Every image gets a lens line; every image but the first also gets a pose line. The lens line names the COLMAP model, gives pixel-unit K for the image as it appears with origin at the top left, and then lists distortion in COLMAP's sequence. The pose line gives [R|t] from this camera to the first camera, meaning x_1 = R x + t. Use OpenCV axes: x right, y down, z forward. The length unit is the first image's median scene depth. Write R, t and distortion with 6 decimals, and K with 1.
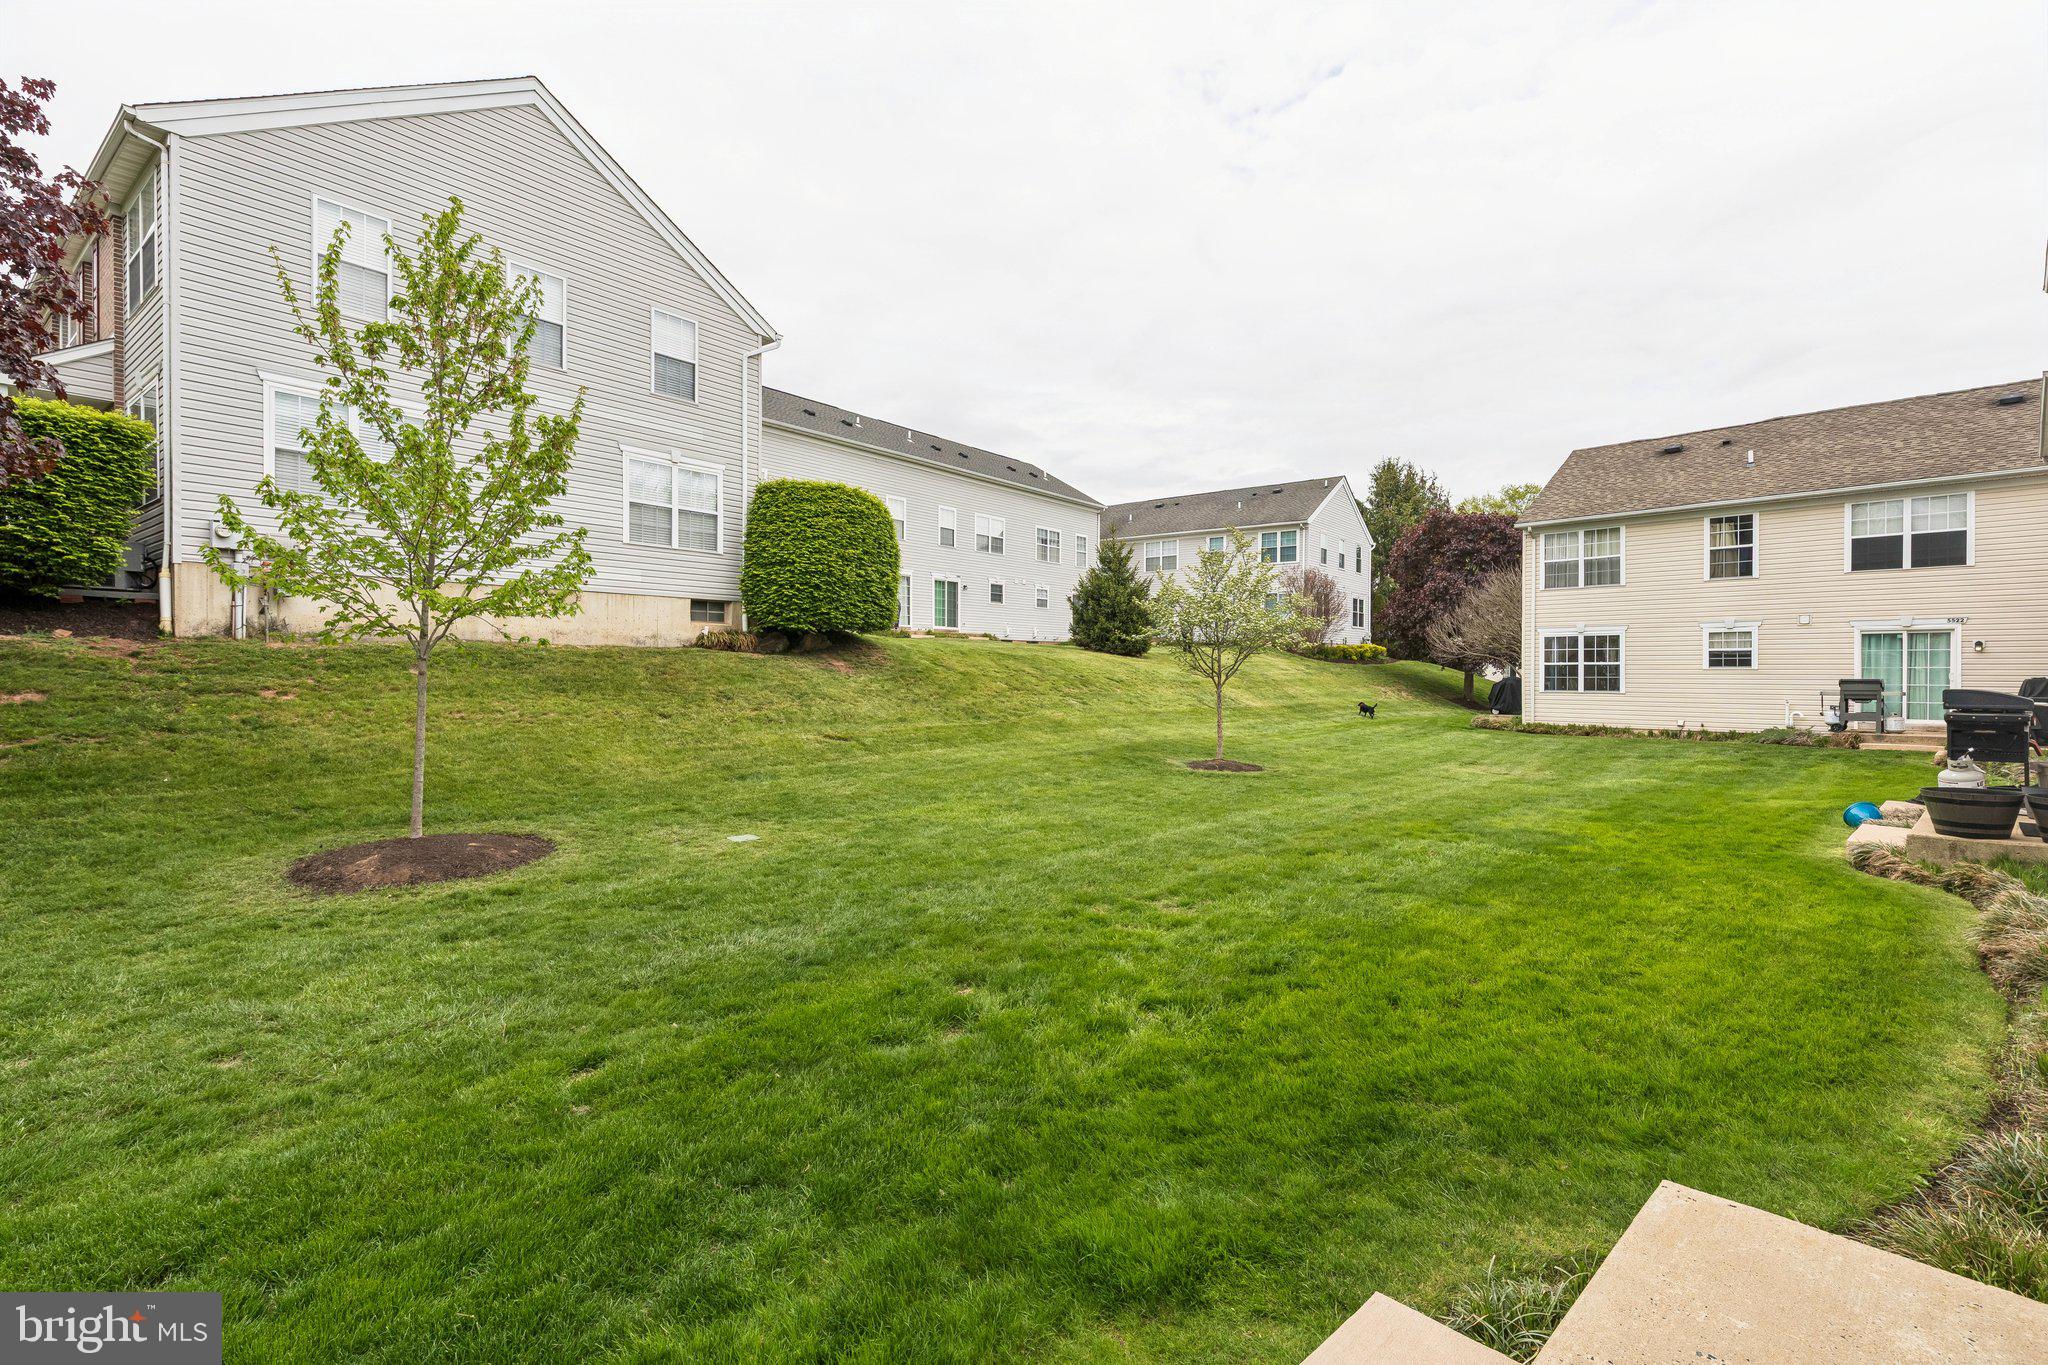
lens RADIAL K [[922.6, 0, 1024.0], [0, 922.6, 682.5], [0, 0, 1]] dist [0.010691, -0.000371]
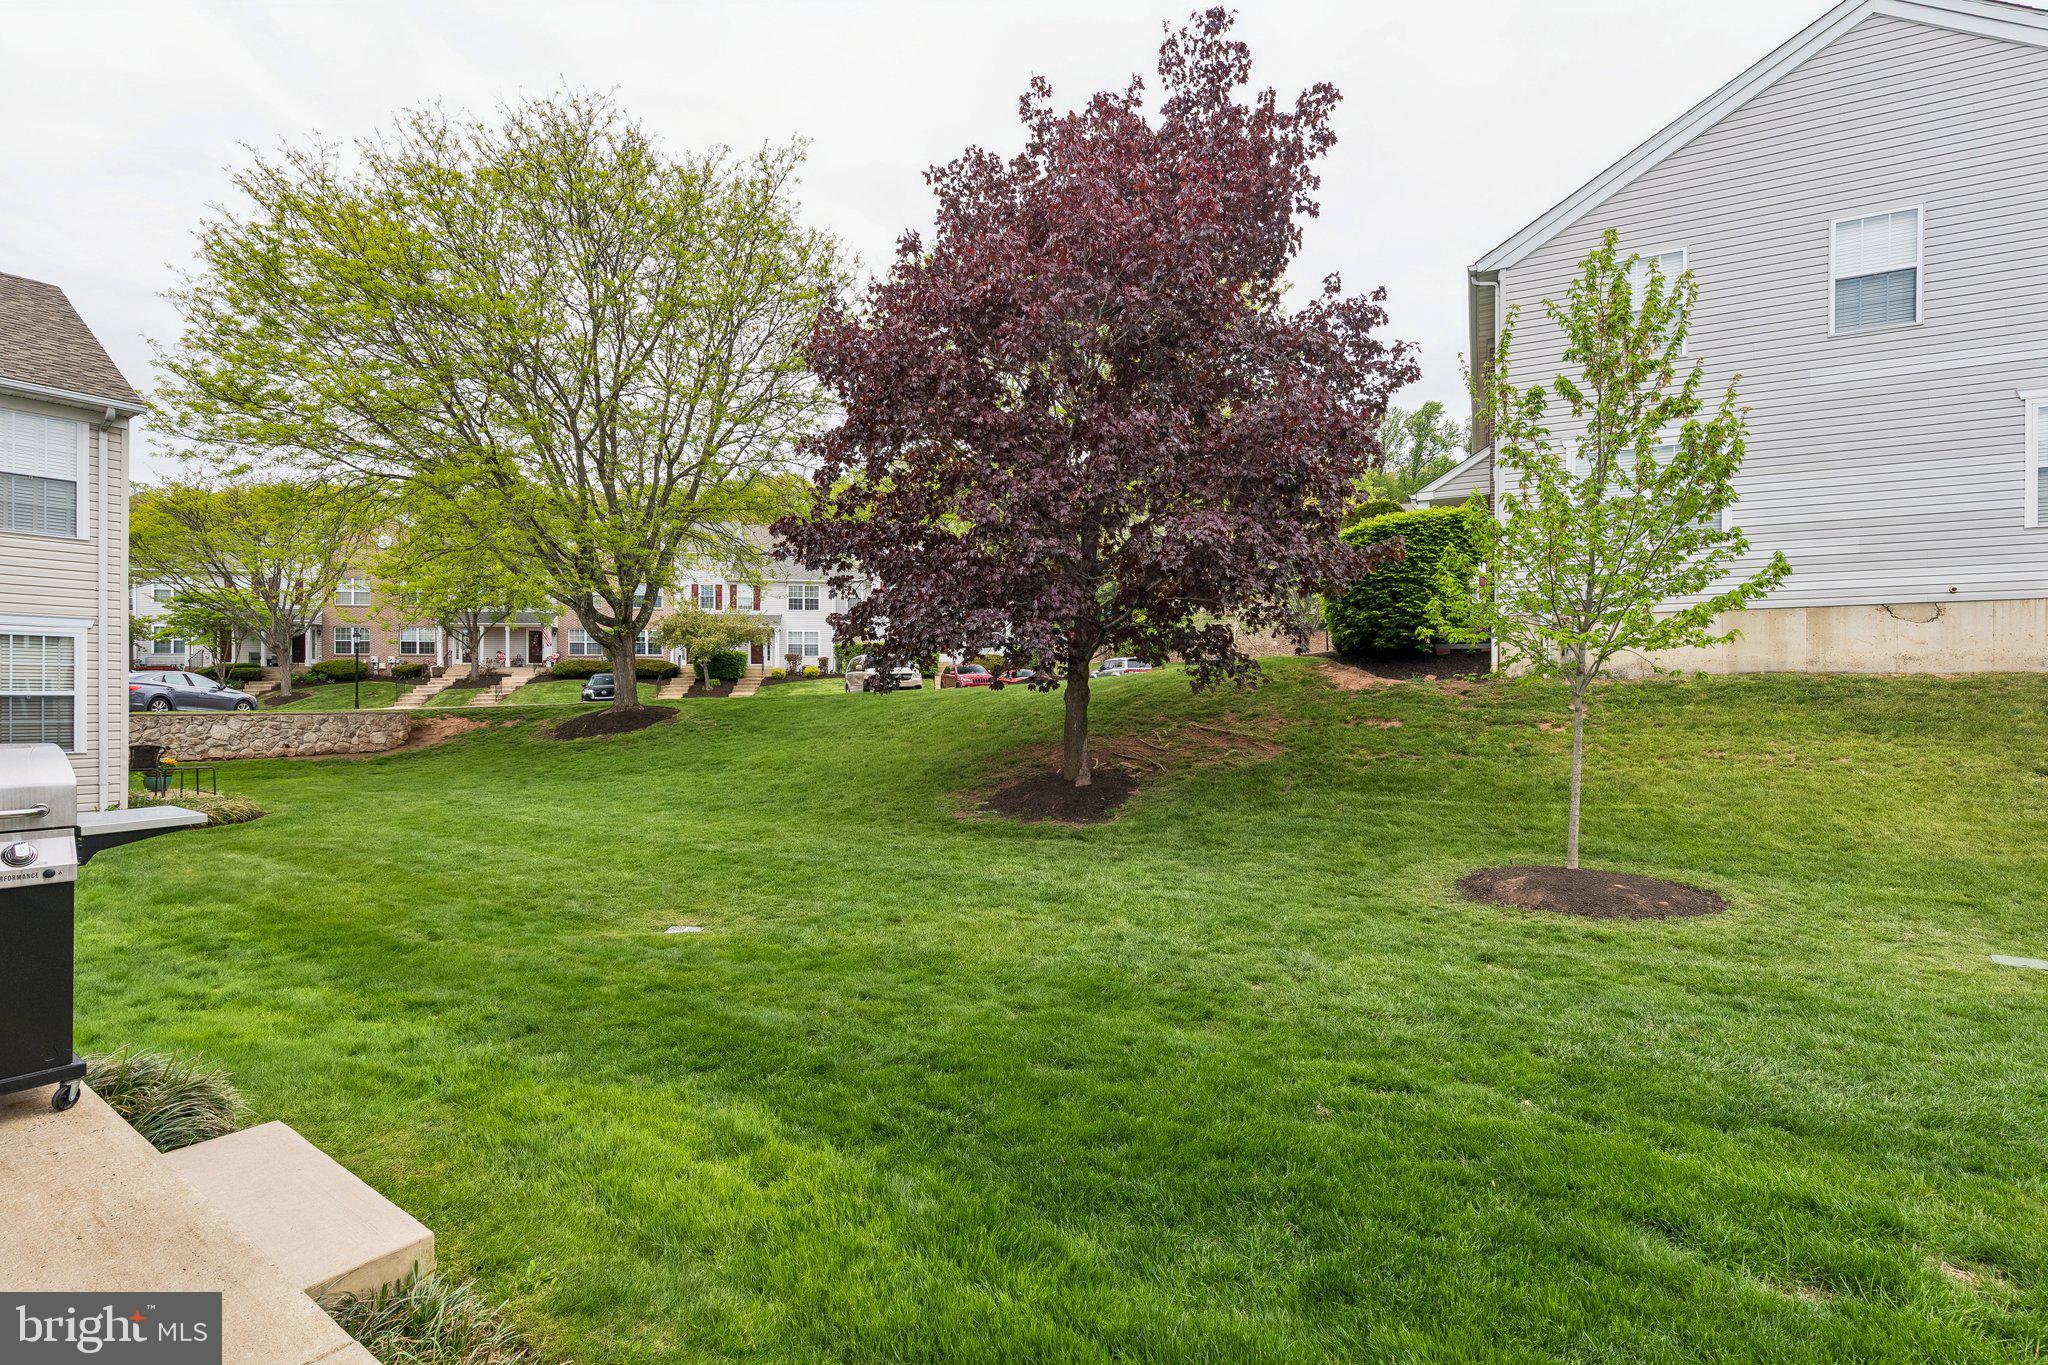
lens RADIAL K [[928.5, 0, 1020.6], [0, 928.5, 708.6], [0, 0, 1]] dist [0.010931, -0.001287]
pose [[0.207003, 0.005867, -0.978323, 0.125465], [-0.012936, 0.999911, 0.003259, -0.003392], [0.978255, 0.011981, 0.207061, 0.099170]]
